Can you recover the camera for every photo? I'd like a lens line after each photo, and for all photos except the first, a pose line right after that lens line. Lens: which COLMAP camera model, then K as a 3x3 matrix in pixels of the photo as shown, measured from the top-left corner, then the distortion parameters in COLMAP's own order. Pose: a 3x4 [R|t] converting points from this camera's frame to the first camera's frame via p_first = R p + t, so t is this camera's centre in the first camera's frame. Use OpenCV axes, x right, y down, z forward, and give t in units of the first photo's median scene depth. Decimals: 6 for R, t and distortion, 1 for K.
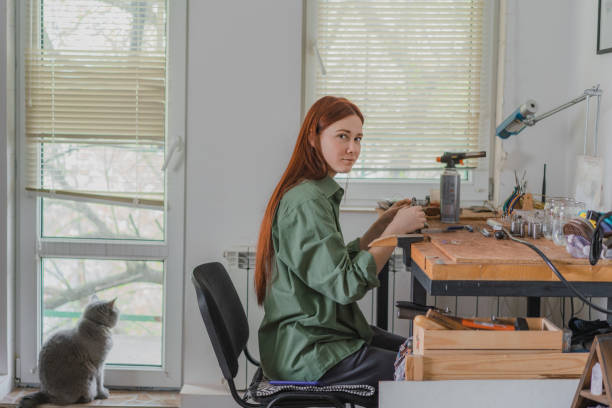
lens RADIAL K [[989.3, 0, 308.5], [0, 989.3, 206.0], [0, 0, 1]] dist [0.012342, 0.000000]
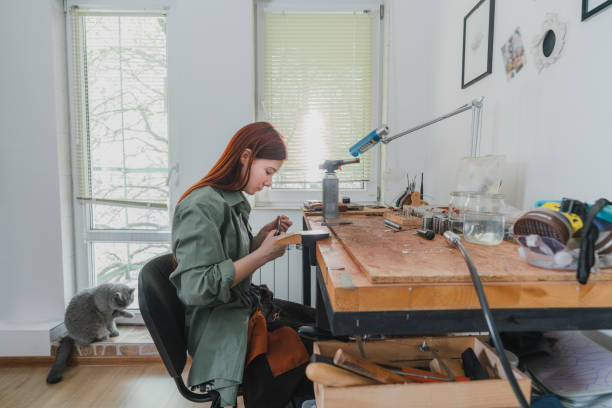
lens RADIAL K [[334.8, 0, 306.0], [0, 334.8, 202.2], [0, 0, 1]] dist [0.004386, 0.001496]
pose [[0.999828, -0.014776, 0.011184, 0.068718], [0.014999, 0.999685, -0.020136, 0.005320], [-0.010883, 0.020300, 0.999735, 0.513958]]
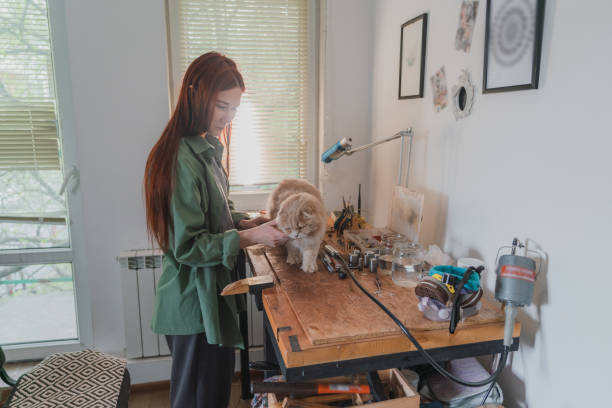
lens RADIAL K [[453.4, 0, 307.4], [0, 453.4, 208.8], [0, 0, 1]] dist [0.005092, 0.006511]
pose [[0.978736, -0.054394, 0.197778, 0.045682], [0.033859, 0.993814, 0.105768, -0.072854], [-0.202308, -0.096822, 0.974524, 0.400686]]
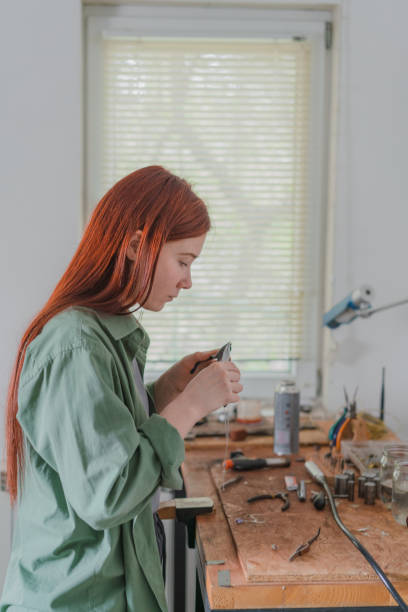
lens RADIAL K [[989.3, 0, 211.5], [0, 989.3, 286.9], [0, 0, 1]] dist [0.012342, 0.000000]
pose [[0.998616, -0.000965, 0.052576, 0.058930], [0.002247, 0.999701, -0.024332, -0.083233], [-0.052537, 0.024416, 0.998320, 0.214602]]
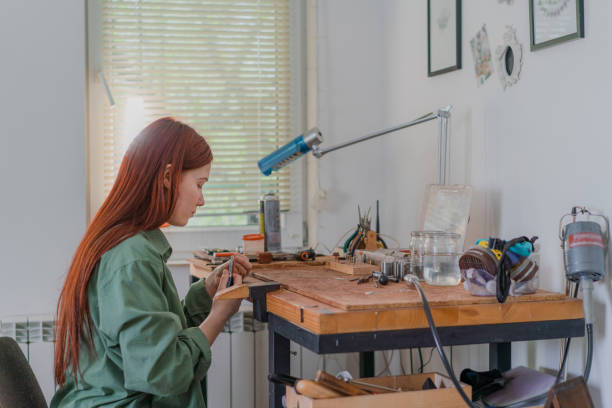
lens RADIAL K [[989.3, 0, 306.6], [0, 989.3, 204.6], [0, 0, 1]] dist [0.012342, 0.000000]
pose [[0.960473, -0.032628, 0.276453, -0.065498], [0.051702, 0.996737, -0.061991, 0.013124], [-0.273528, 0.073834, 0.959026, 0.156861]]
